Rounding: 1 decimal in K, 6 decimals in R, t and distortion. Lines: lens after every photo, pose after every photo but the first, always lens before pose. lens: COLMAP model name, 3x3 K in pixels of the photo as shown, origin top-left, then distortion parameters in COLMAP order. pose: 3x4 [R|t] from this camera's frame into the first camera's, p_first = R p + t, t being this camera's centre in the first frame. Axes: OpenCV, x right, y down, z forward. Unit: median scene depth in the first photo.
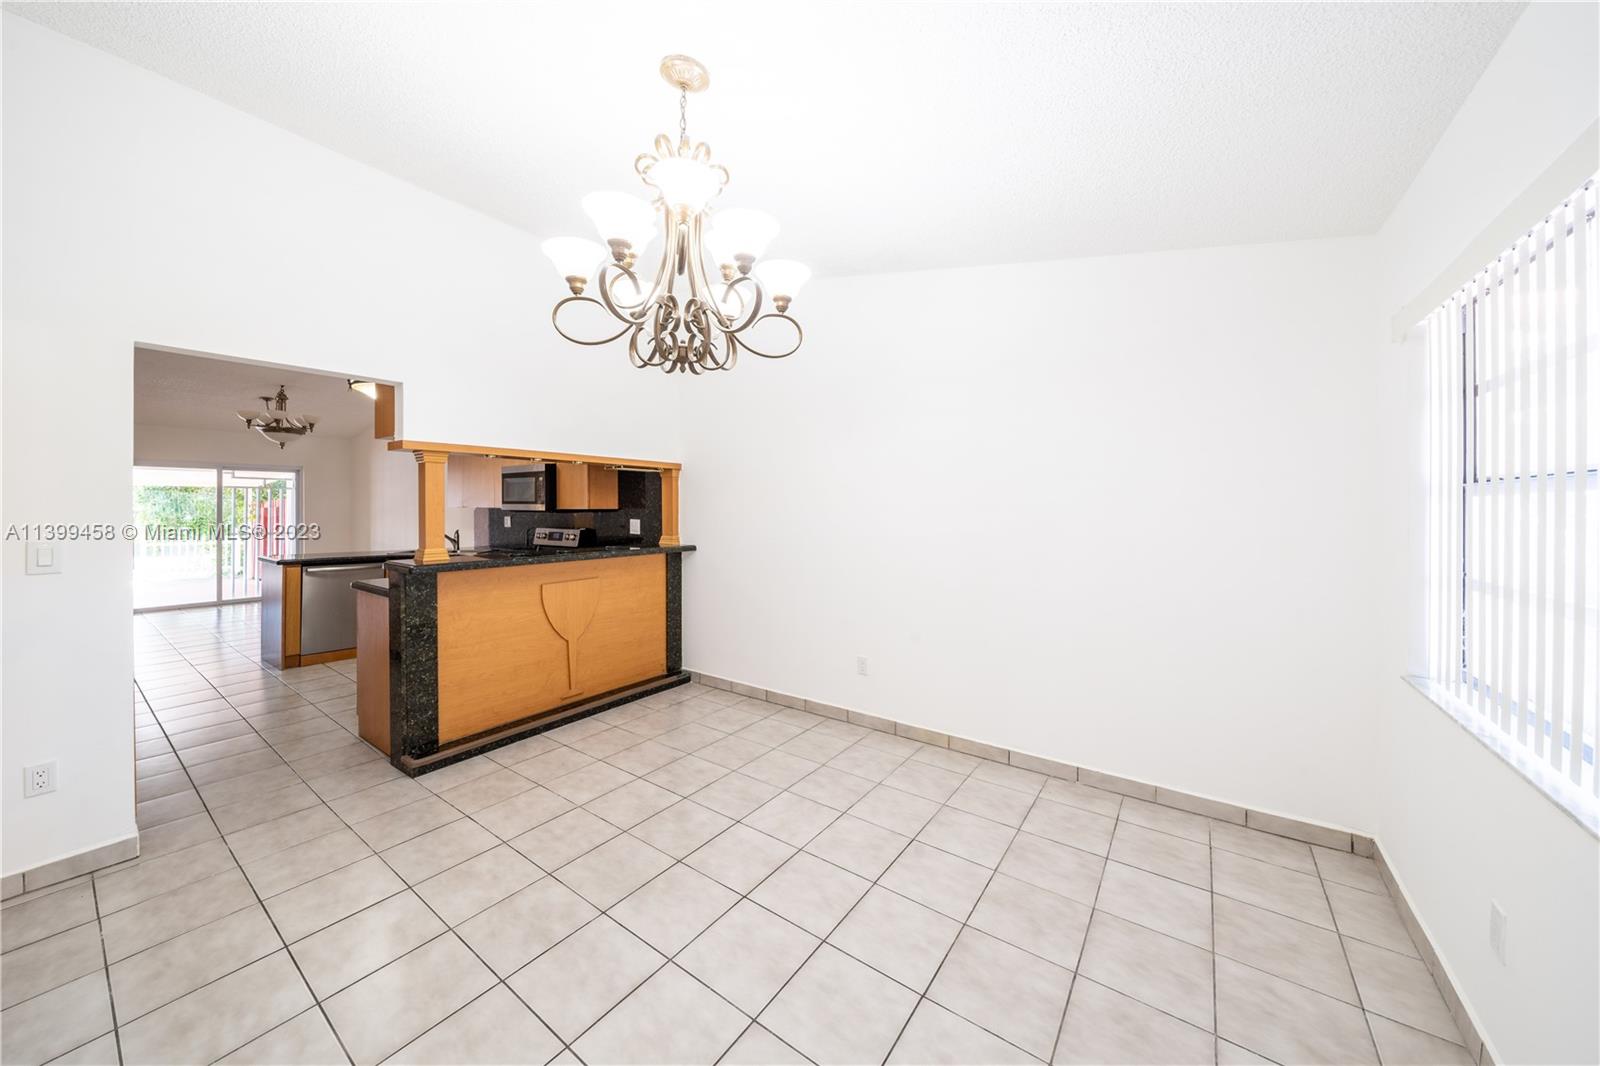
lens RADIAL K [[545.3, 0, 793.9], [0, 545.3, 502.5], [0, 0, 1]] dist [-0.006843, 0.000800]
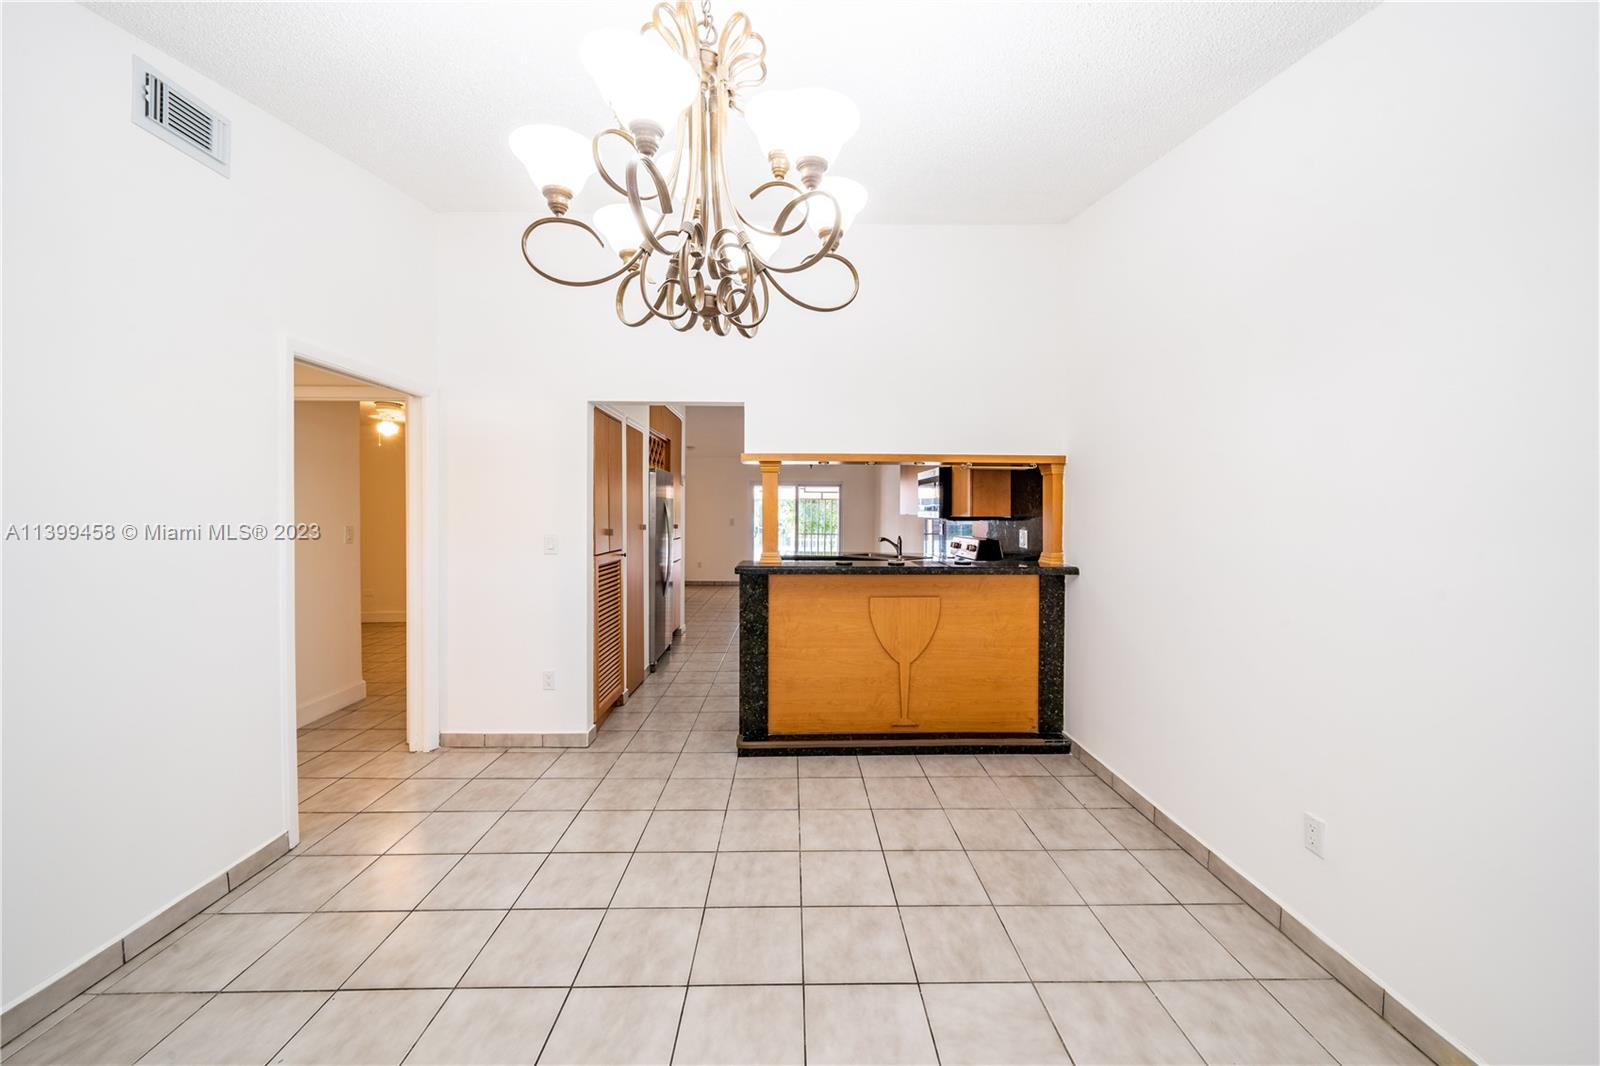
lens RADIAL K [[573.6, 0, 813.6], [0, 573.6, 516.6], [0, 0, 1]] dist [-0.005521, -0.000382]
pose [[0.611311, 0.005699, -0.791370, 0.247453], [0.004138, 0.999937, 0.010397, 0.002038], [0.791380, -0.009630, 0.611249, 0.313631]]
